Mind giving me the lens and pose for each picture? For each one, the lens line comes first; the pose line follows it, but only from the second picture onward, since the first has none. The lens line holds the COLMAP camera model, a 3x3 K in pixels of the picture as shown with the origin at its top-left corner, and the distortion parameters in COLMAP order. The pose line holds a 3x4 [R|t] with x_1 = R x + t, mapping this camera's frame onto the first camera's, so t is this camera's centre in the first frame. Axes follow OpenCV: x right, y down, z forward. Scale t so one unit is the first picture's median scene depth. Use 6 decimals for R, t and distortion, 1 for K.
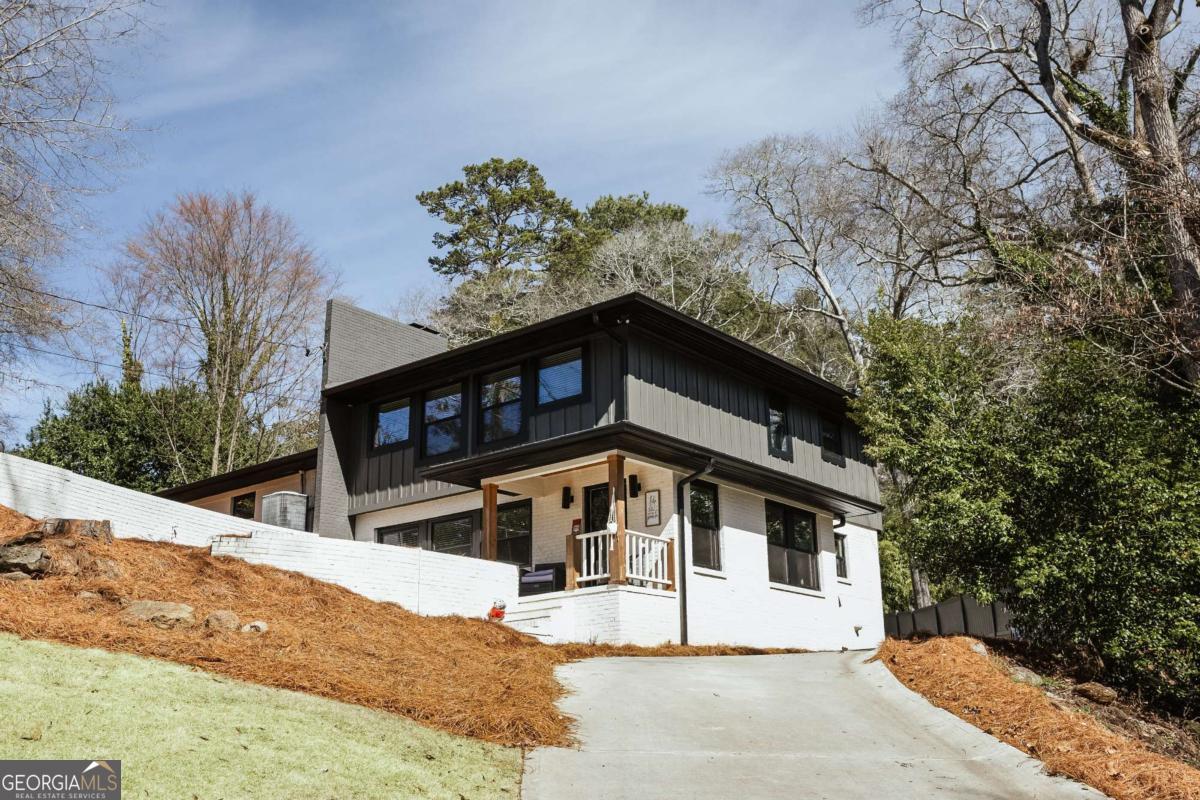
lens RADIAL K [[1152.7, 0, 600.0], [0, 1152.7, 400.0], [0, 0, 1]] dist [0.008279, 0.006422]
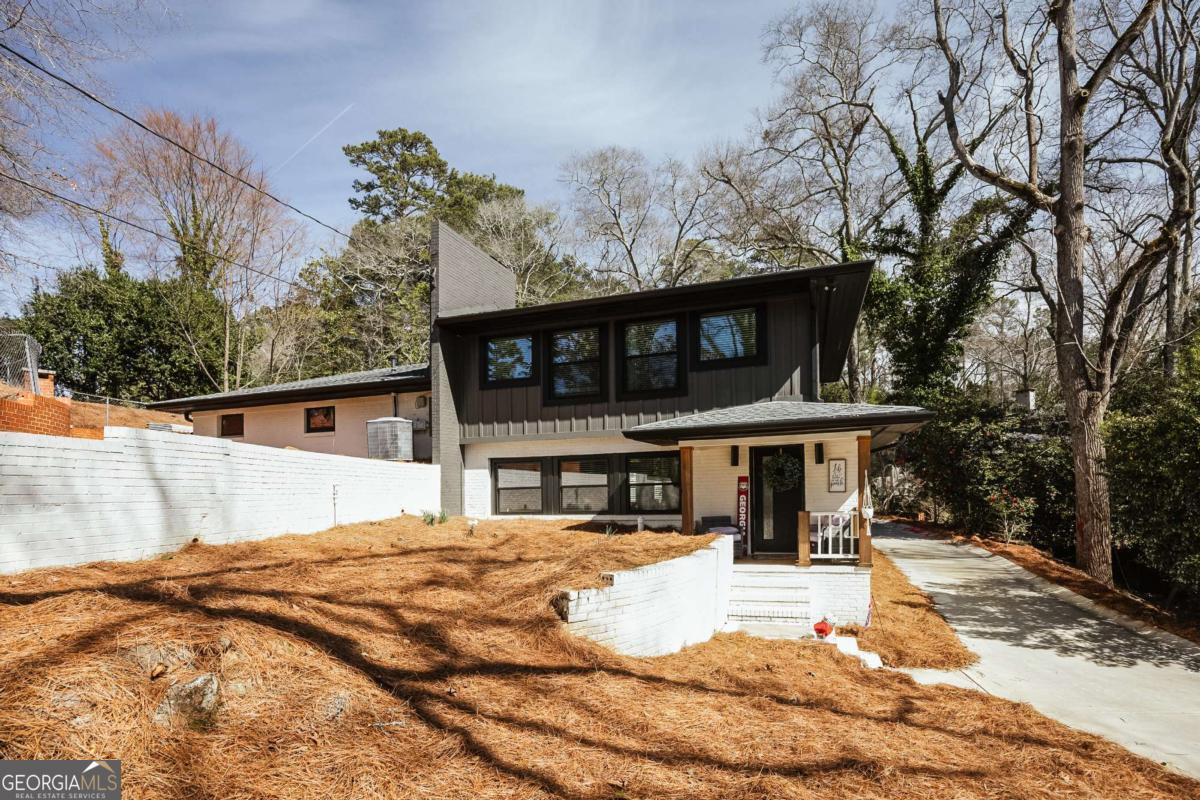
lens RADIAL K [[607.5, 0, 599.3], [0, 607.5, 478.0], [0, 0, 1]] dist [-0.001833, -0.000576]
pose [[0.947416, 0.011172, 0.319810, -0.273961], [-0.094006, 0.965012, 0.244775, -0.016626], [-0.305886, -0.261967, 0.915318, 0.444465]]
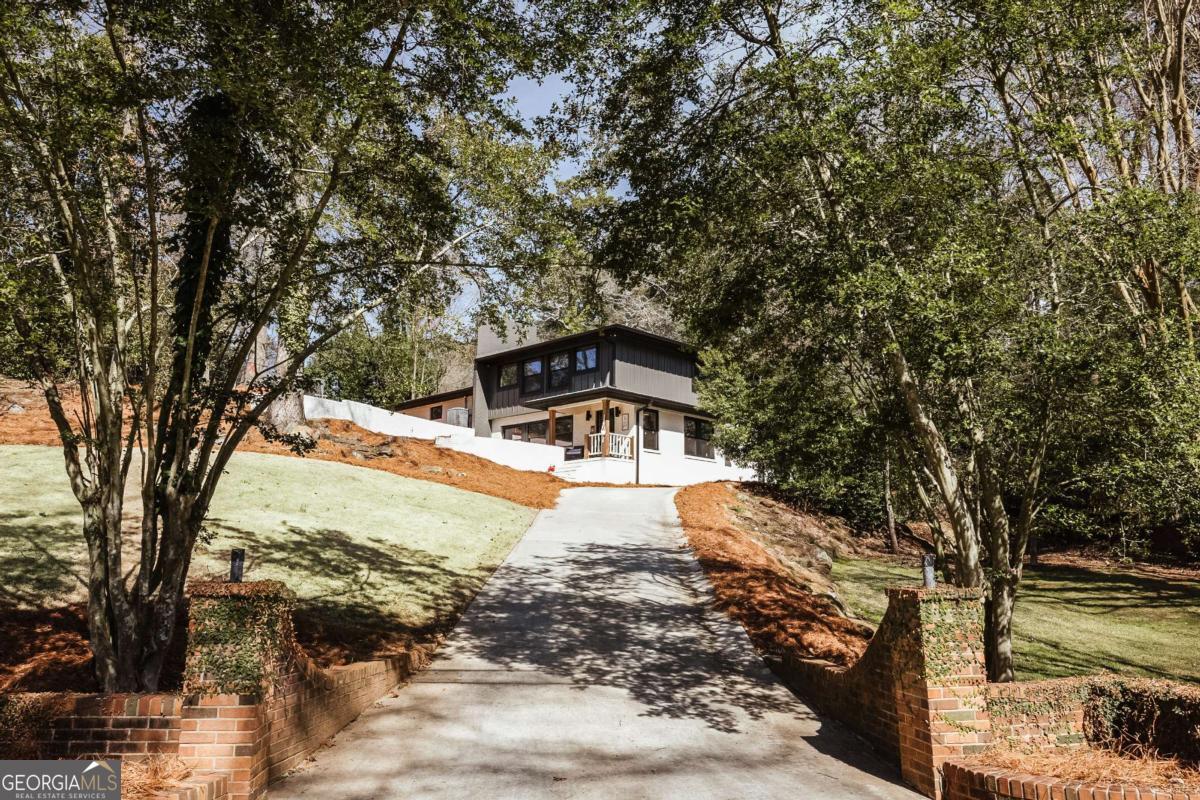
lens RADIAL K [[834.2, 0, 600.0], [0, 834.2, 400.0], [0, 0, 1]] dist [-0.005174, -0.000038]
pose [[0.997169, 0.008367, -0.074722, 0.093081], [-0.000187, 0.994062, 0.108819, -0.097248], [0.075188, -0.108497, 0.991249, -0.463105]]
